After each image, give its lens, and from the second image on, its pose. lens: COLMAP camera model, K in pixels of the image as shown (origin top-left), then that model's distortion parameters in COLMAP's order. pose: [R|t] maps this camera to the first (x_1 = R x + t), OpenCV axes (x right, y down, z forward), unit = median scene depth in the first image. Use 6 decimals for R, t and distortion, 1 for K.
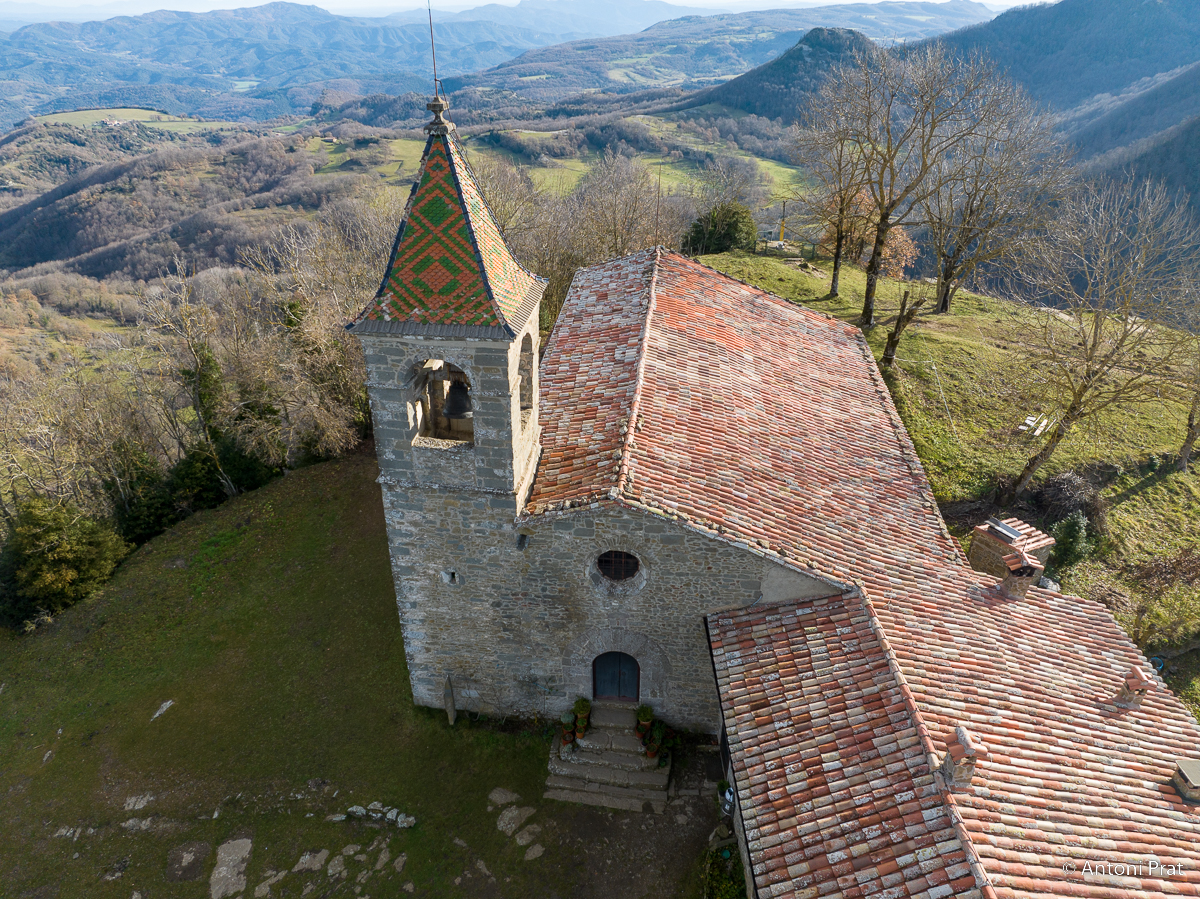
lens RADIAL K [[846.3, 0, 595.9], [0, 846.3, 446.8], [0, 0, 1]] dist [-0.036155, 0.000200]
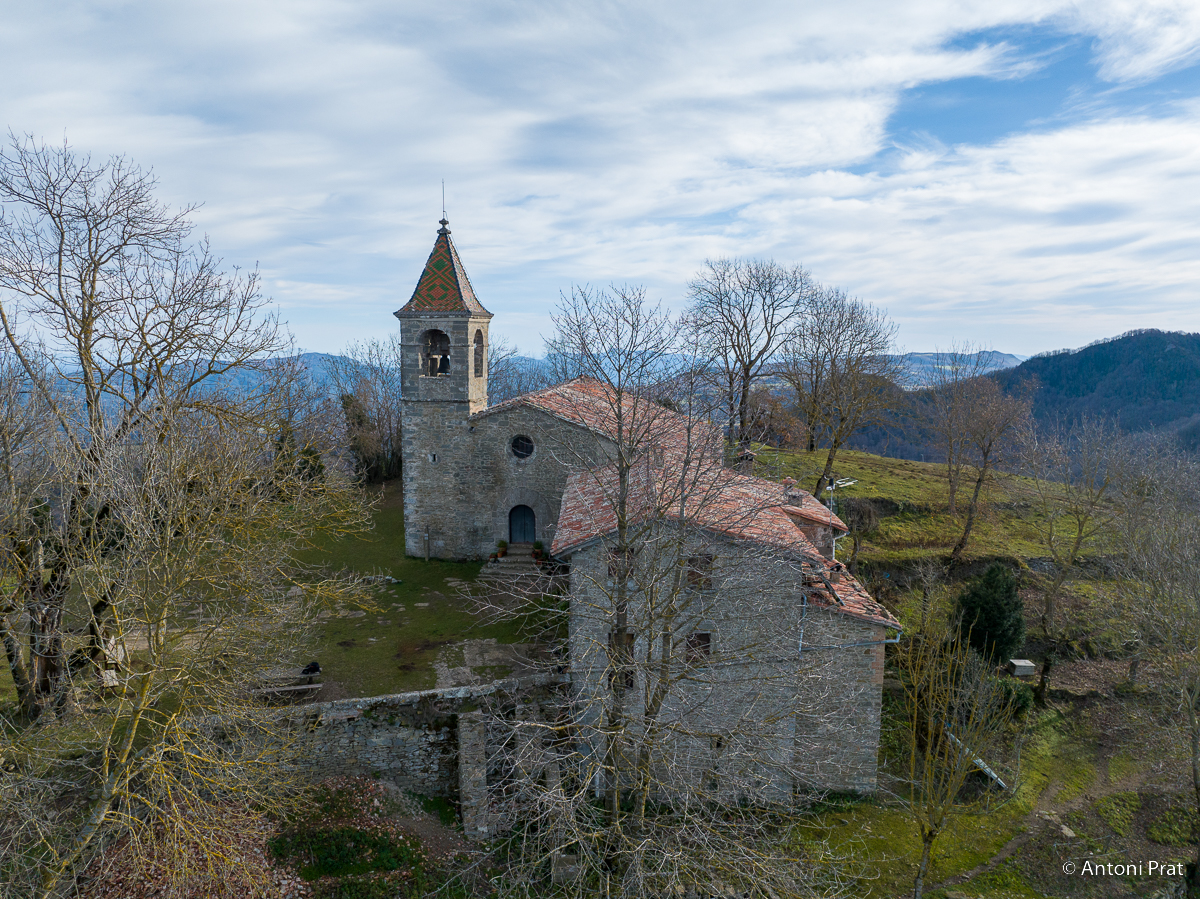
lens RADIAL K [[935.1, 0, 571.8], [0, 935.1, 467.6], [0, 0, 1]] dist [-0.011368, -0.000297]
pose [[0.998602, 0.007877, -0.052271, 0.242753], [-0.026183, 0.932723, -0.359641, 0.917112], [0.045921, 0.360506, 0.931626, -0.902808]]
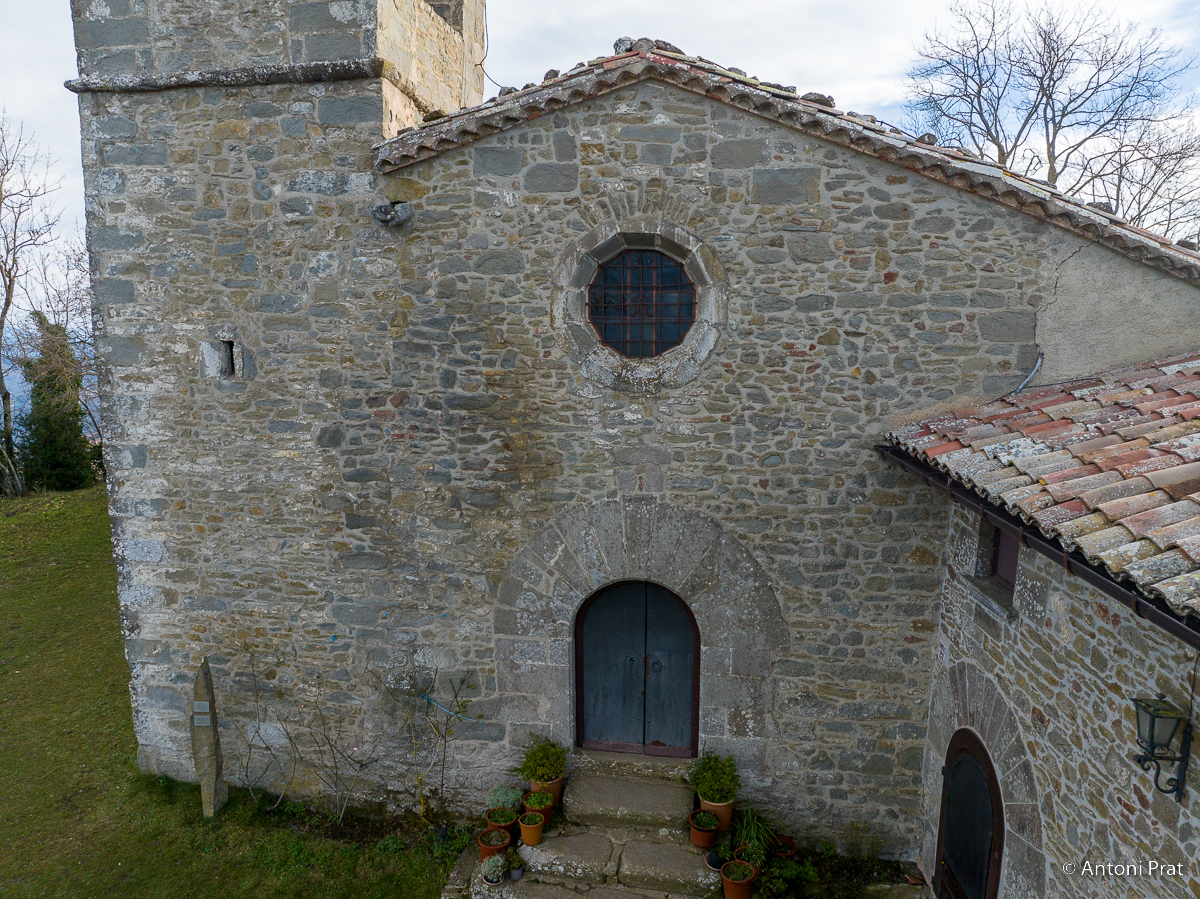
lens RADIAL K [[846.3, 0, 597.5], [0, 846.3, 446.2], [0, 0, 1]] dist [-0.036155, 0.000200]
pose [[0.998768, 0.011779, -0.048198, 0.025480], [-0.027750, 0.937883, -0.345840, 0.331165], [0.041130, 0.346751, 0.937055, 0.657145]]
